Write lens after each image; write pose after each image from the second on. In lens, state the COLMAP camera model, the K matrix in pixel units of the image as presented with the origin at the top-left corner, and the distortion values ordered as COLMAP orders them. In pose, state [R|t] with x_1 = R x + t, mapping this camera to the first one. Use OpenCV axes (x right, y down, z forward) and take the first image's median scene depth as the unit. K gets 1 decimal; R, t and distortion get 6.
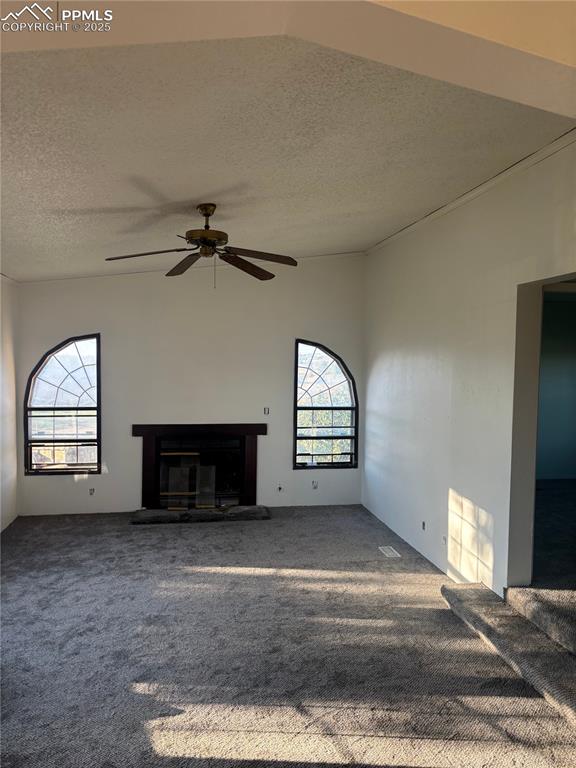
lens RADIAL K [[575.5, 0, 291.0], [0, 575.5, 393.2], [0, 0, 1]] dist [0.046637, -0.070086]
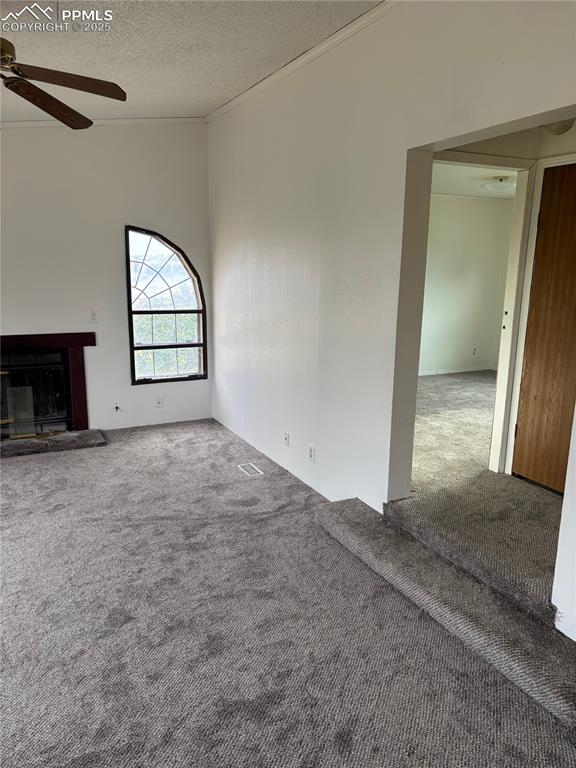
lens RADIAL K [[575.5, 0, 291.0], [0, 575.5, 393.2], [0, 0, 1]] dist [0.046637, -0.070086]
pose [[0.959026, -0.062255, 0.276394, -0.007390], [0.016891, 0.986388, 0.163565, 0.009004], [-0.282814, -0.152195, 0.947023, 0.130229]]
